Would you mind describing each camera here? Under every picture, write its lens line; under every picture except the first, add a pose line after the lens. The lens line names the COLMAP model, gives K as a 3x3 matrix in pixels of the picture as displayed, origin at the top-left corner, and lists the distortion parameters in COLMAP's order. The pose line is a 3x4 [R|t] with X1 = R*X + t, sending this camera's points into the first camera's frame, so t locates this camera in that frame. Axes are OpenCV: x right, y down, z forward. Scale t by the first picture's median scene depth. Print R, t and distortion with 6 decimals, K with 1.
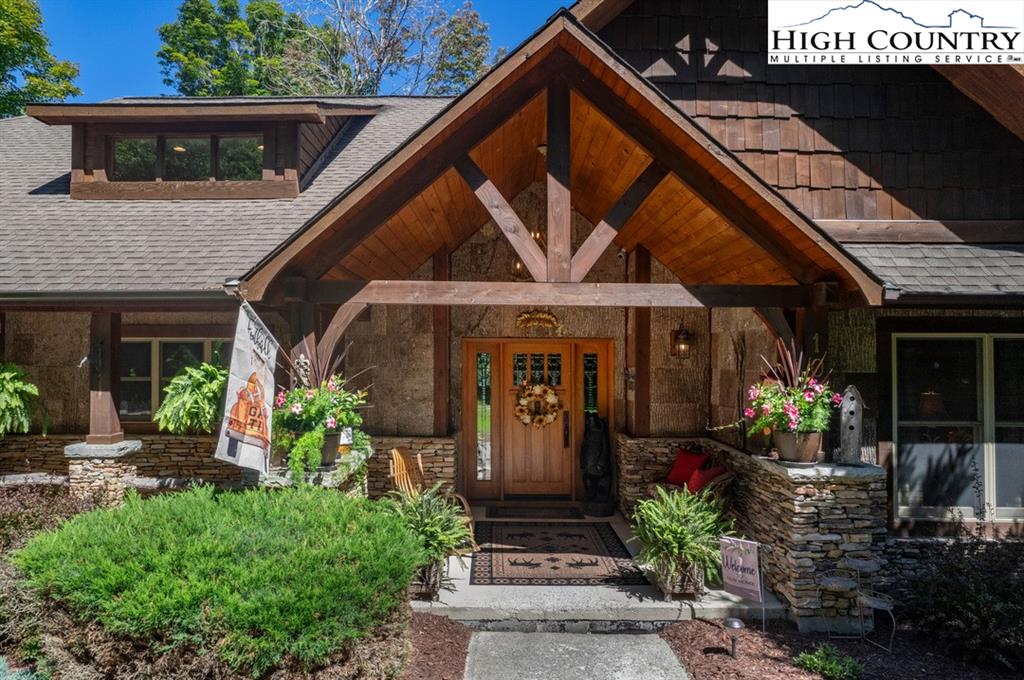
lens RADIAL K [[668.0, 0, 503.6], [0, 668.0, 336.6], [0, 0, 1]] dist [-0.084203, 0.079247]
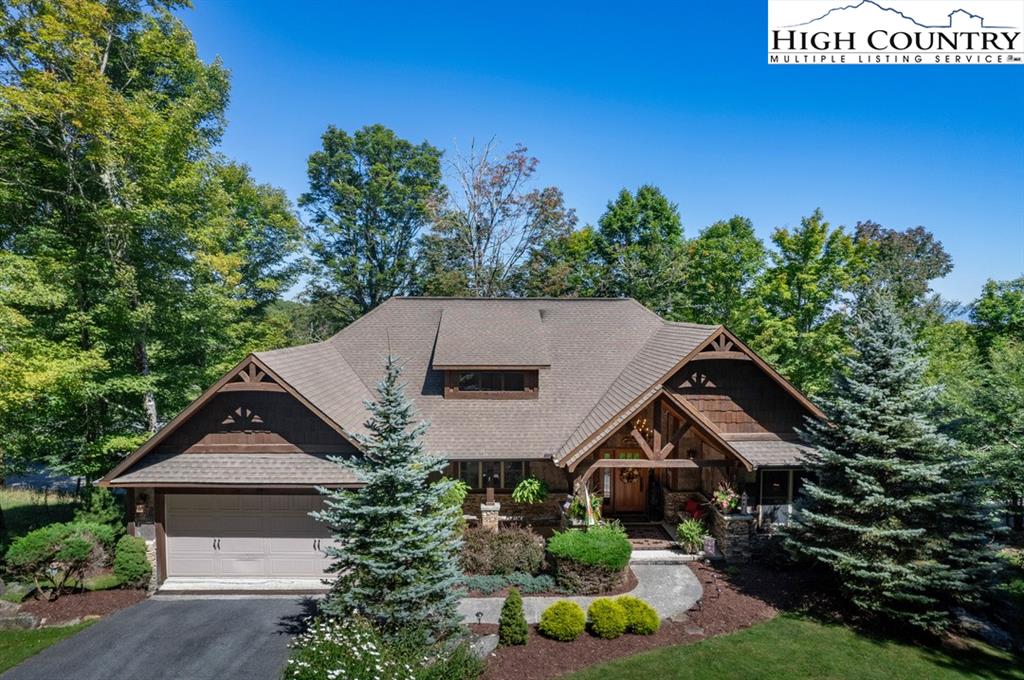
lens RADIAL K [[655.2, 0, 518.2], [0, 655.2, 350.1], [0, 0, 1]] dist [-0.077906, 0.063276]
pose [[0.999362, -0.002215, 0.035643, -0.662253], [-0.000768, 0.996512, 0.083452, -0.827035], [-0.035703, -0.083426, 0.995874, -1.964924]]
